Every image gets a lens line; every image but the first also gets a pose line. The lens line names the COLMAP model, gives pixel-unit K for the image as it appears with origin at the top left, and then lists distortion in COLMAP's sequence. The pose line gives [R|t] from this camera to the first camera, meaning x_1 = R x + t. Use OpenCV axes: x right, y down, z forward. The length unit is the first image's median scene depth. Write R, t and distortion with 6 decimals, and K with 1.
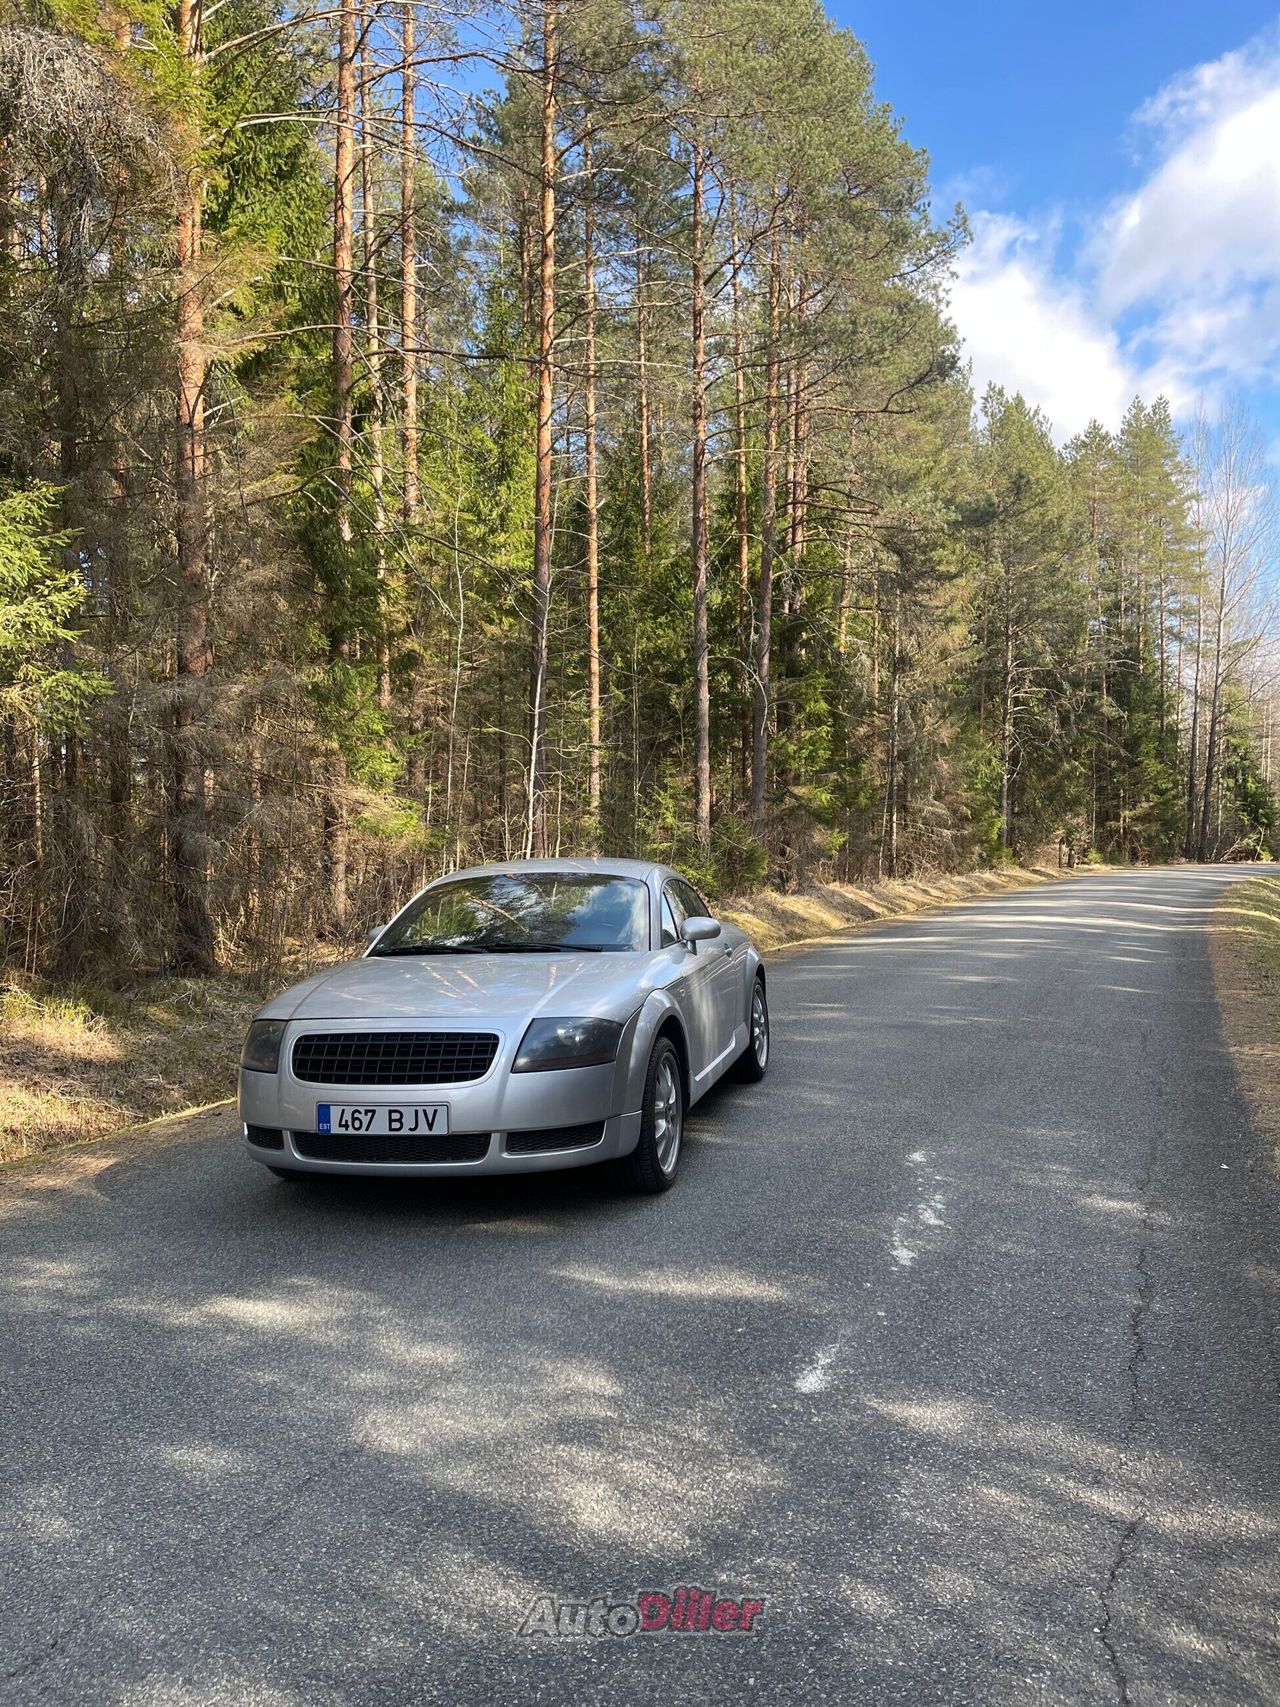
lens RADIAL K [[1282.3, 0, 625.4], [0, 1282.3, 844.5], [0, 0, 1]] dist [0.052319, -0.071039]
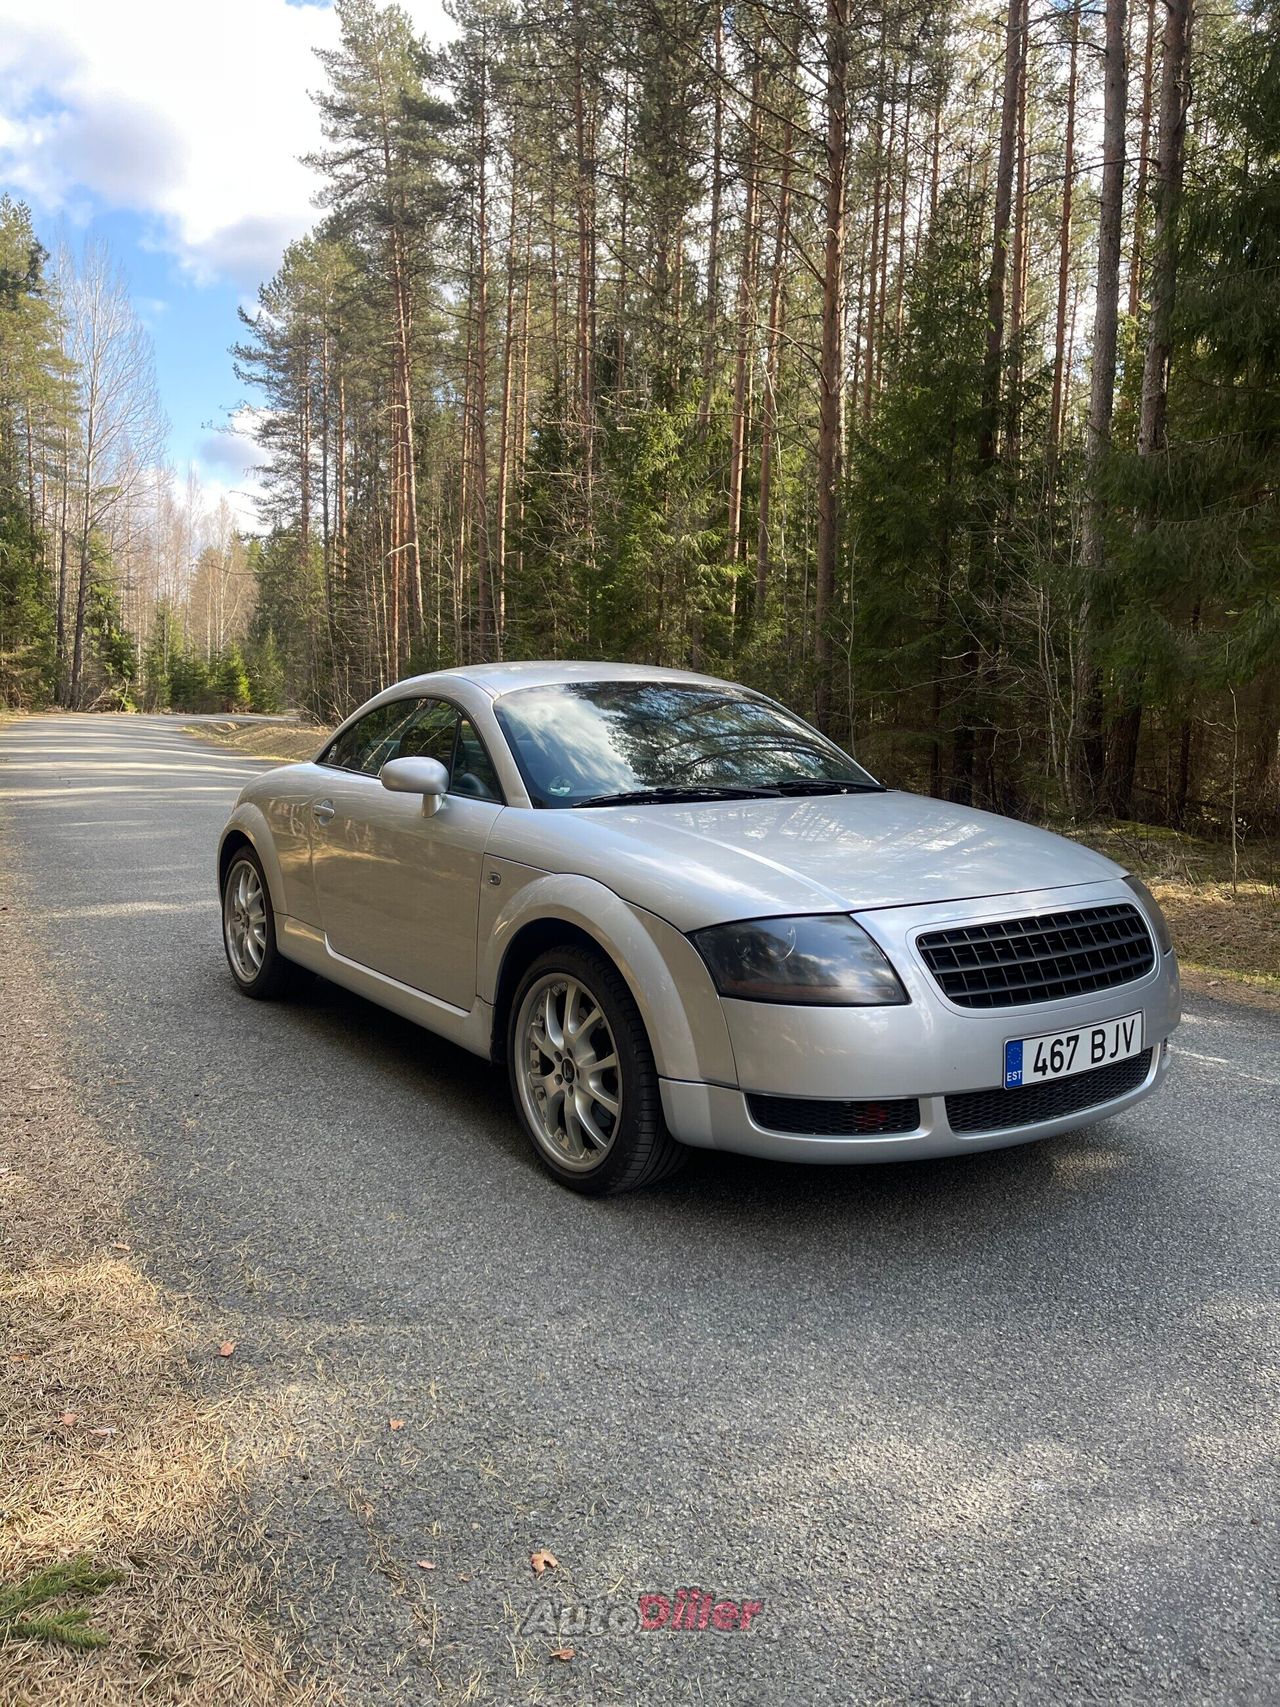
lens RADIAL K [[1282.3, 0, 626.2], [0, 1282.3, 869.2], [0, 0, 1]] dist [0.052319, -0.071039]
pose [[0.645447, -0.058423, 0.761568, -0.098181], [-0.043978, 0.992574, 0.113417, 0.007358], [-0.762538, -0.106697, 0.638084, 0.092153]]
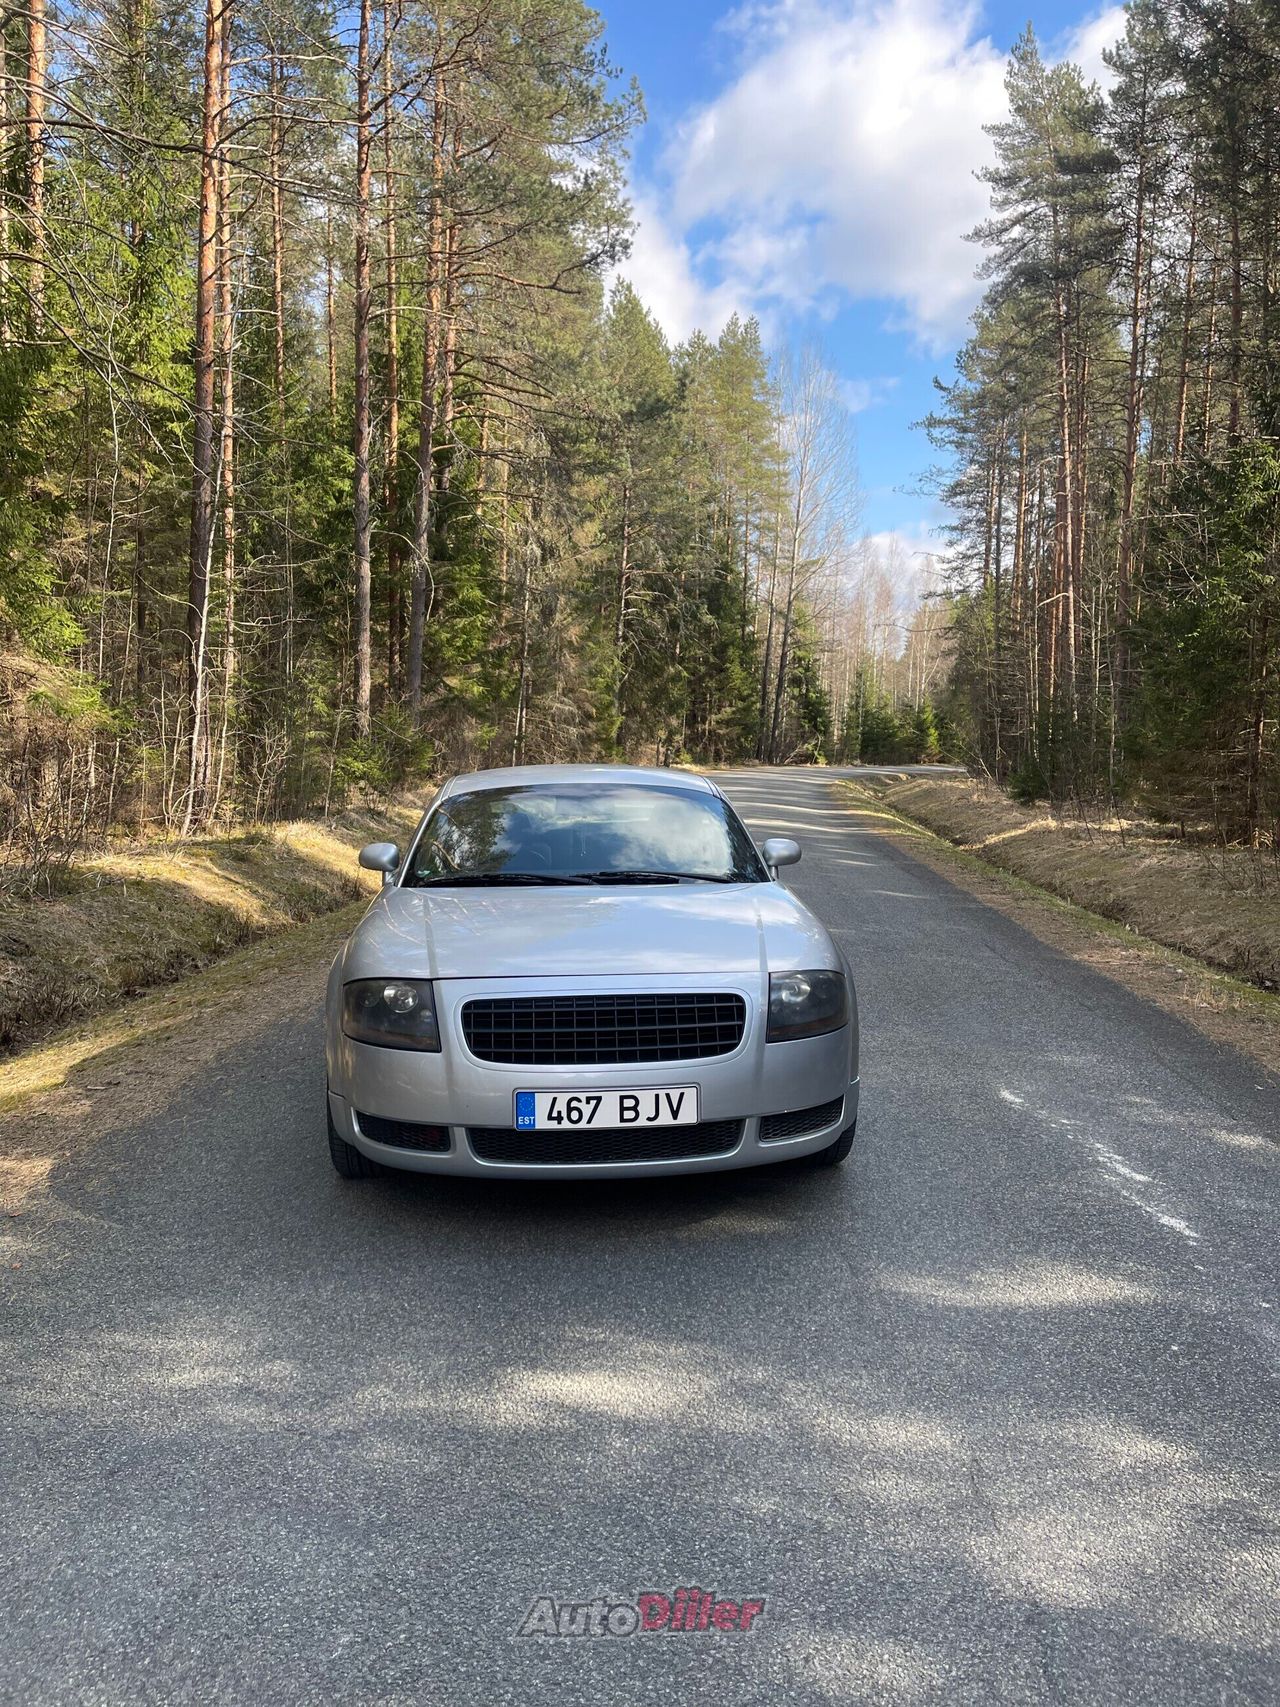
lens RADIAL K [[1282.3, 0, 627.3], [0, 1282.3, 861.4], [0, 0, 1]] dist [0.052319, -0.071039]
pose [[0.945305, 0.002309, 0.326180, -0.051531], [-0.034126, 0.995187, 0.091855, -0.000689], [-0.324398, -0.097962, 0.940834, 0.033794]]
